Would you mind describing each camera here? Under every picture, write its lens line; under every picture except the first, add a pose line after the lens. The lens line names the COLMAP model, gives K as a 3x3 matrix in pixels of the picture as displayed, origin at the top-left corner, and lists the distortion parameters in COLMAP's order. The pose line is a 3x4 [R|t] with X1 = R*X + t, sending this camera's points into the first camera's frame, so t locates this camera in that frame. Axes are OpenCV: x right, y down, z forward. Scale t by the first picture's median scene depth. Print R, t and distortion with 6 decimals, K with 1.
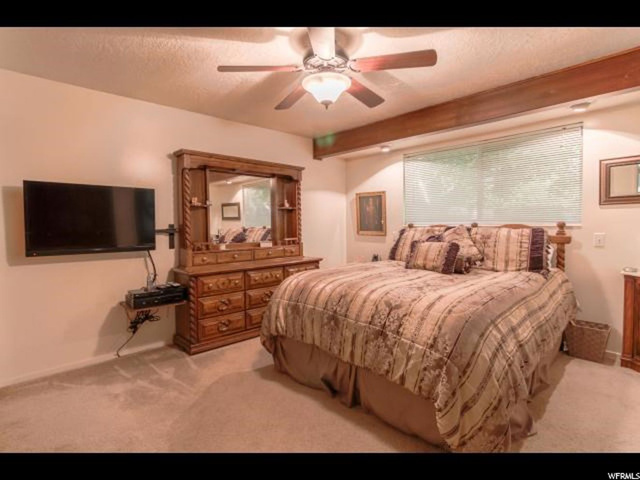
lens RADIAL K [[315.4, 0, 320.0], [0, 315.4, 240.0], [0, 0, 1]] dist [0.000423, 0.000021]
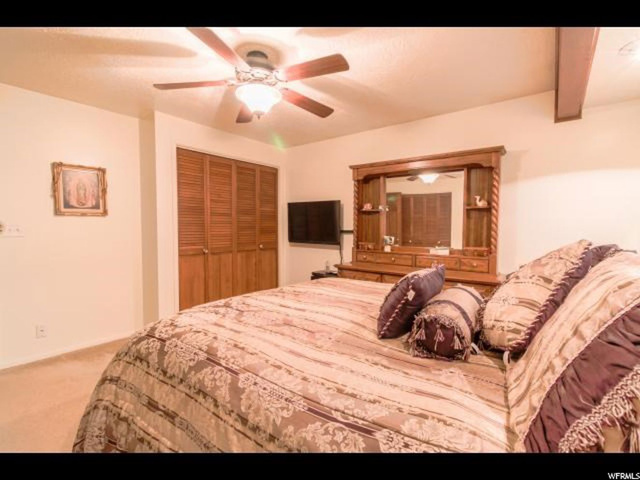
lens RADIAL K [[297.3, 0, 320.0], [0, 297.3, 240.0], [0, 0, 1]] dist [0.000011, 0.000077]
pose [[0.162028, 0.066943, -0.984513, 0.637539], [-0.051394, 0.996915, 0.059328, -0.054683], [0.985447, 0.040985, 0.164969, 0.619205]]
